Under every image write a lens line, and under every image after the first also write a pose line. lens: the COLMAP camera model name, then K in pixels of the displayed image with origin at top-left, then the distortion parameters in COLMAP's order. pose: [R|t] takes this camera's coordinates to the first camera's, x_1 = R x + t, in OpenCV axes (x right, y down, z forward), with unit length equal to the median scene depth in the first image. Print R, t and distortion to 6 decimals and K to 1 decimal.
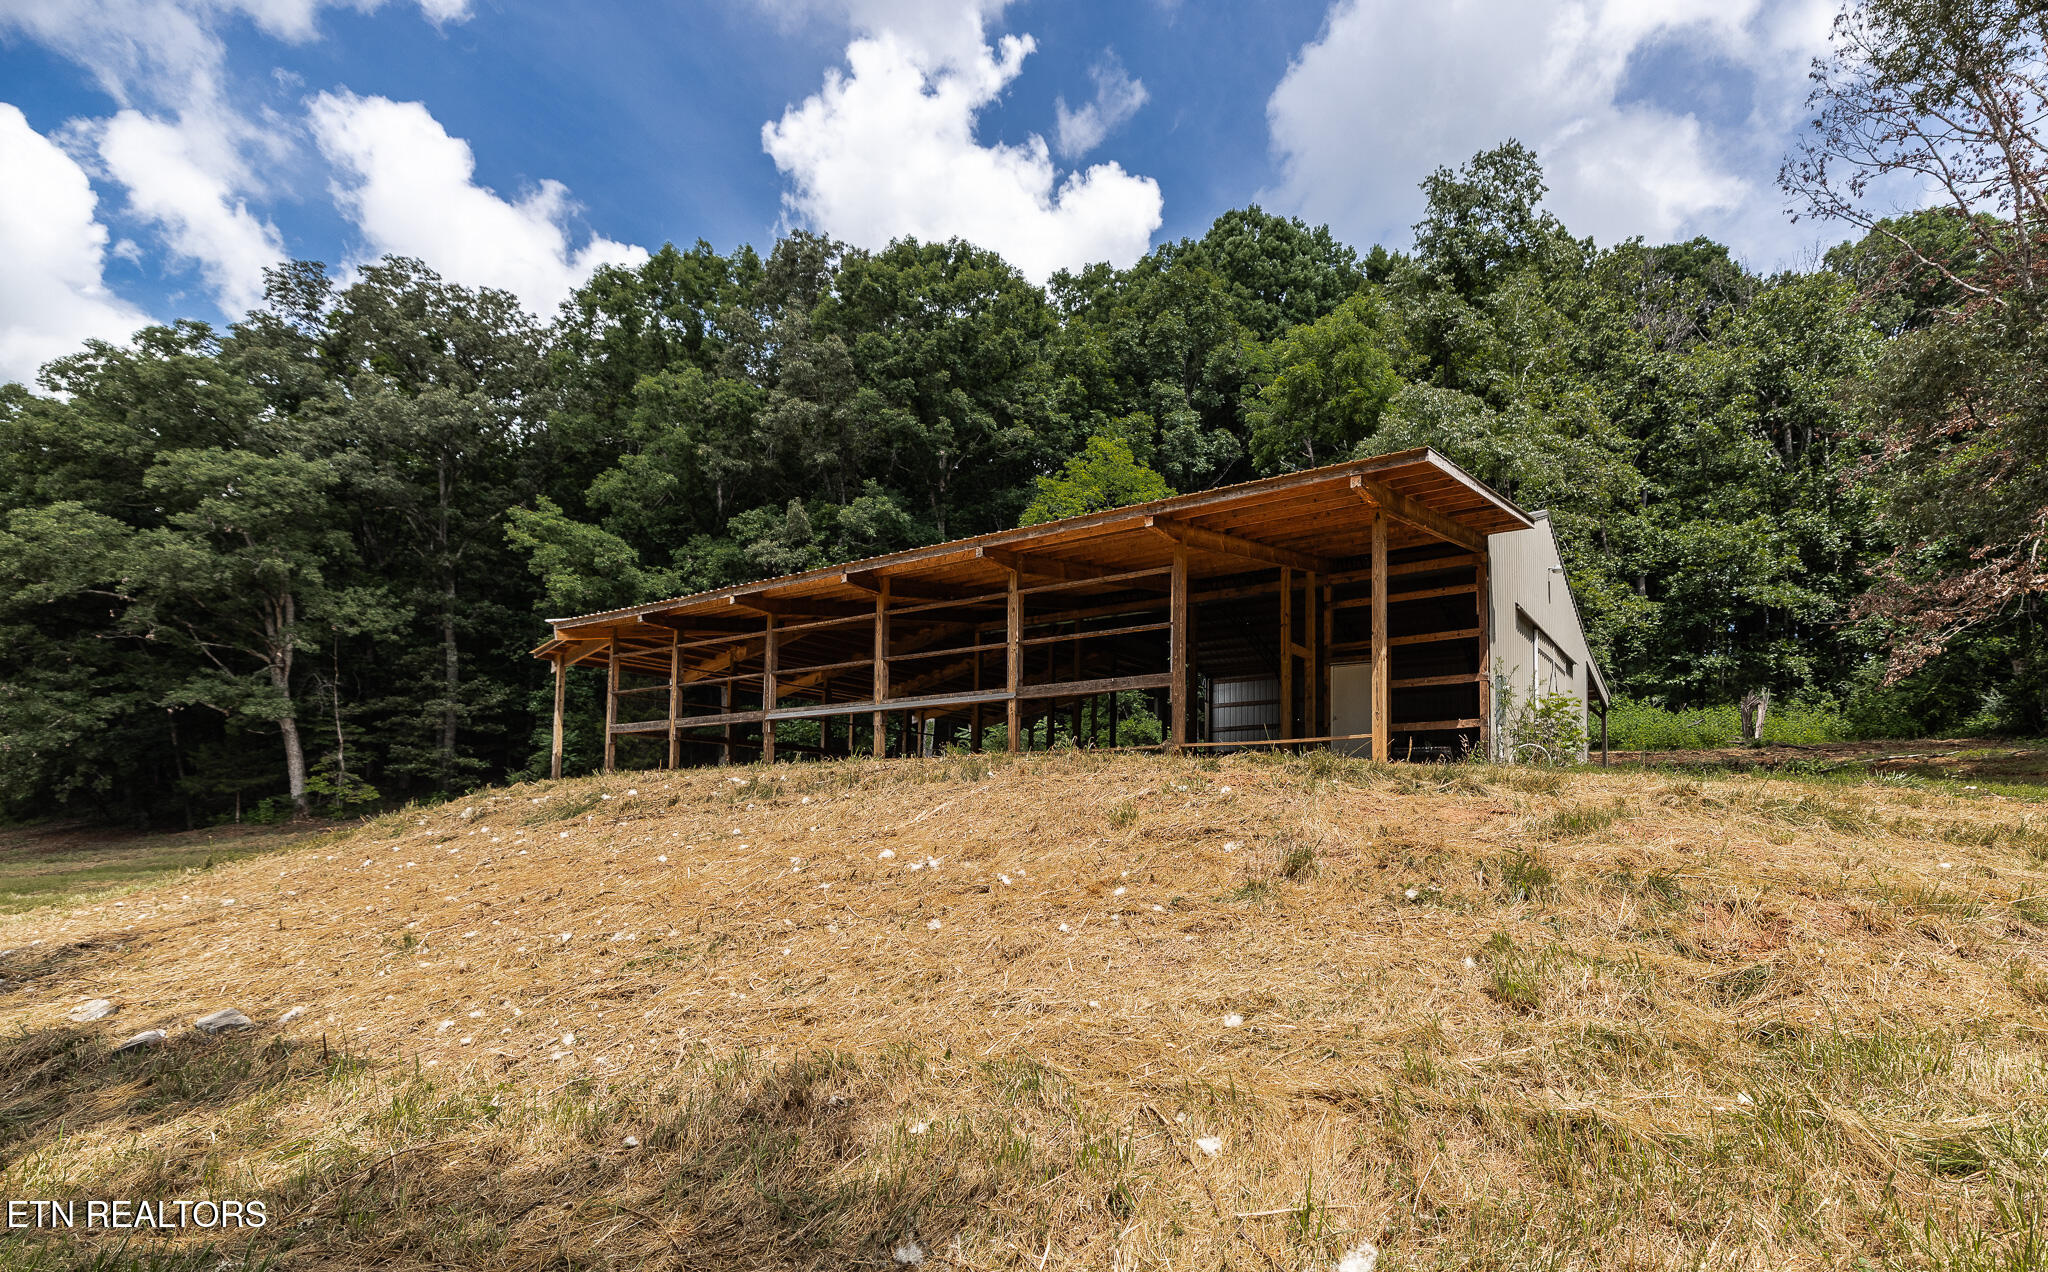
lens RADIAL K [[960.6, 0, 1095.8], [0, 960.6, 770.1], [0, 0, 1]] dist [0.005617, -0.001362]
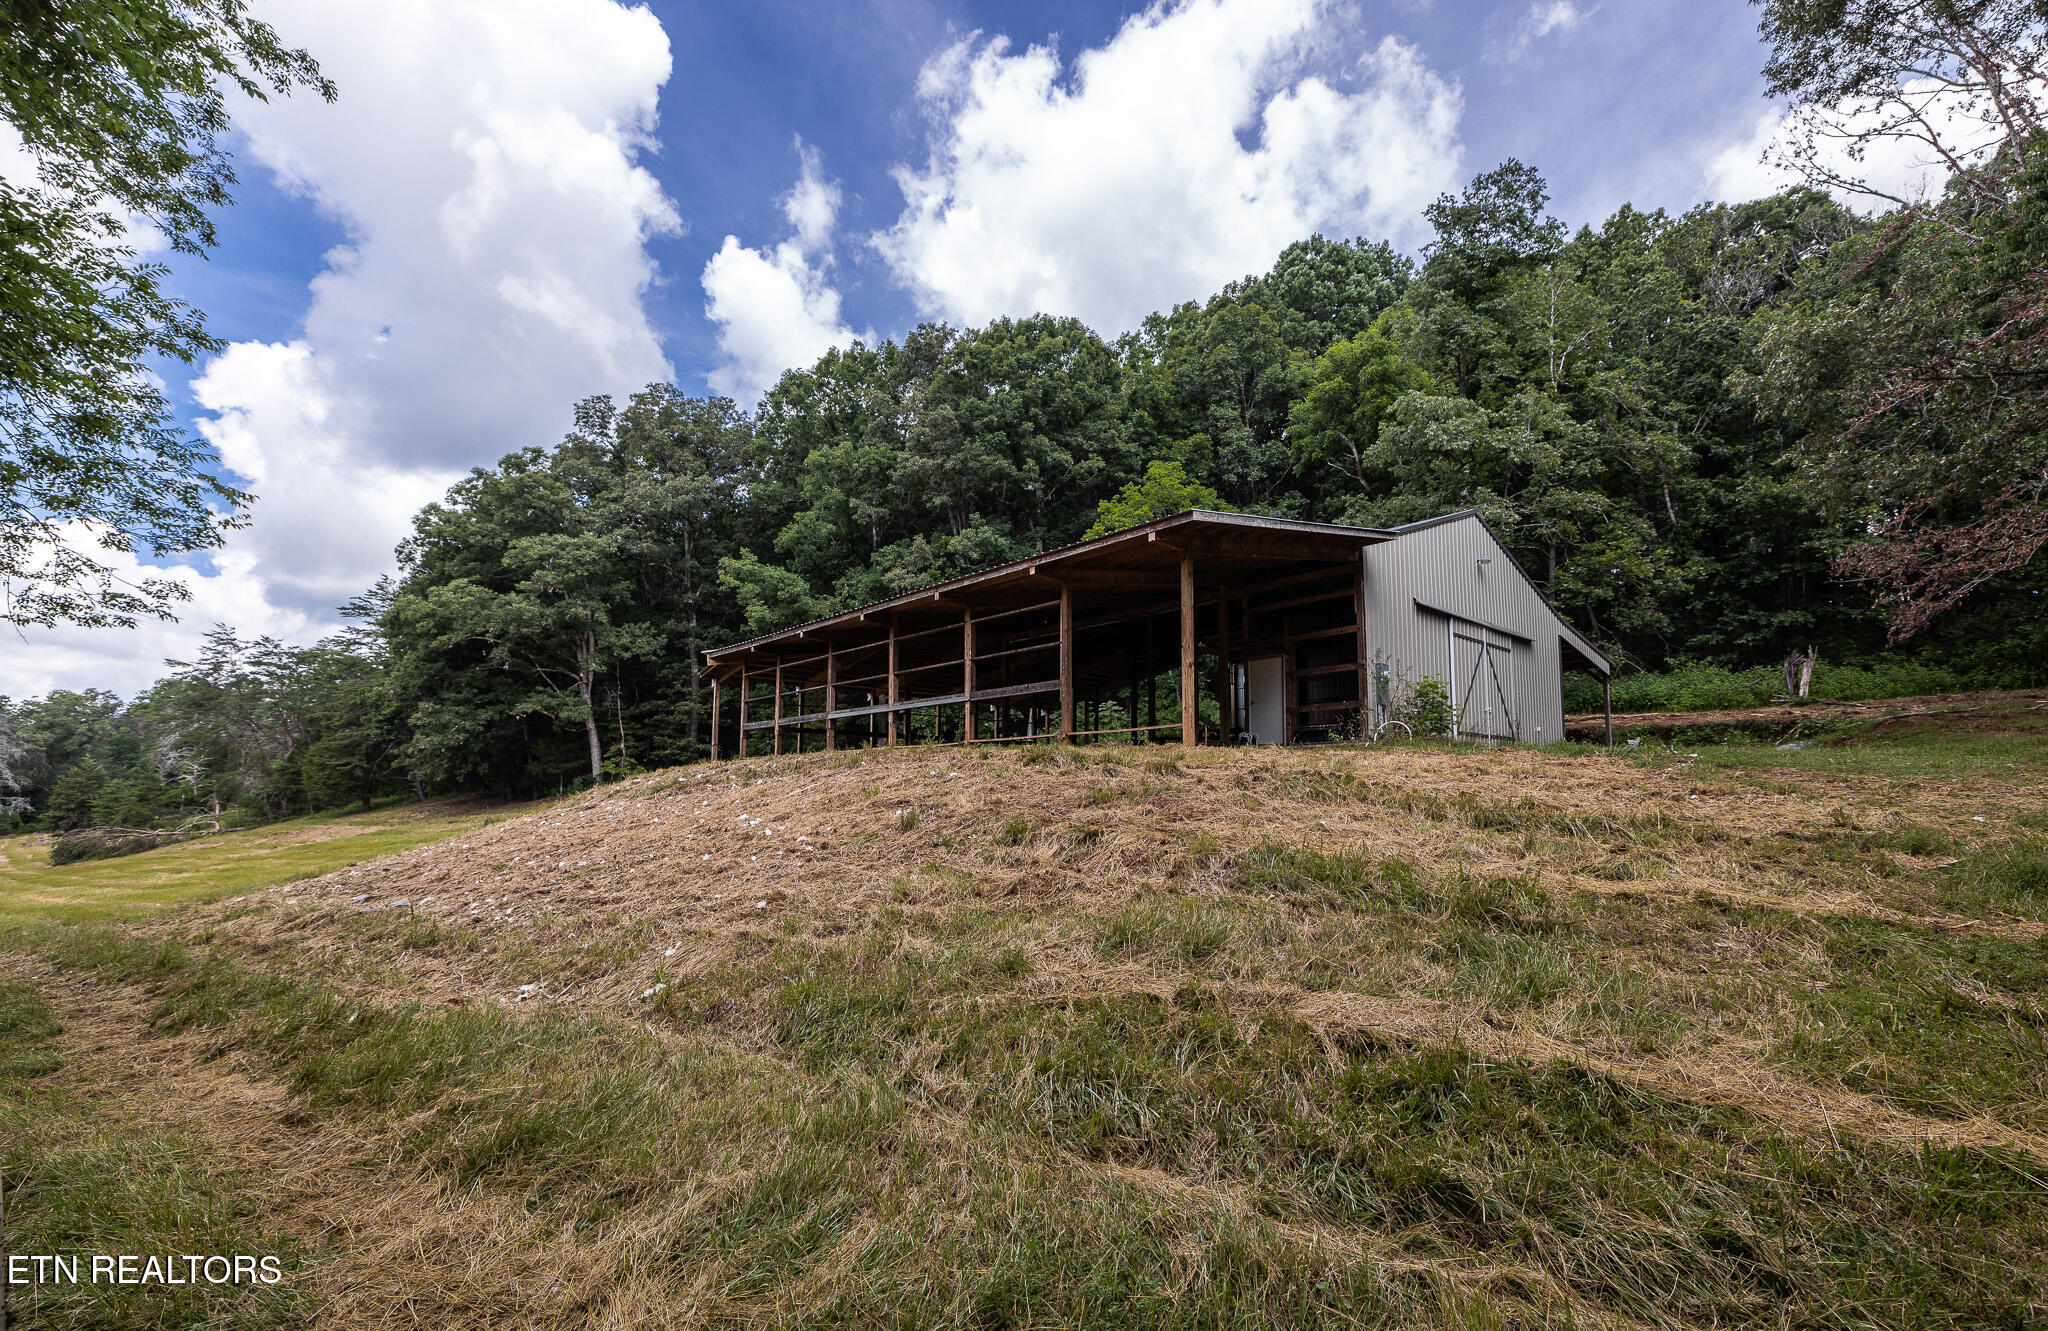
lens RADIAL K [[880.2, 0, 1051.2], [0, 880.2, 703.5], [0, 0, 1]] dist [0.001614, 0.001817]
pose [[0.967377, -0.035377, -0.250859, 0.136347], [0.025424, 0.998760, -0.042805, -0.005580], [0.252062, 0.035031, 0.967077, -0.069098]]
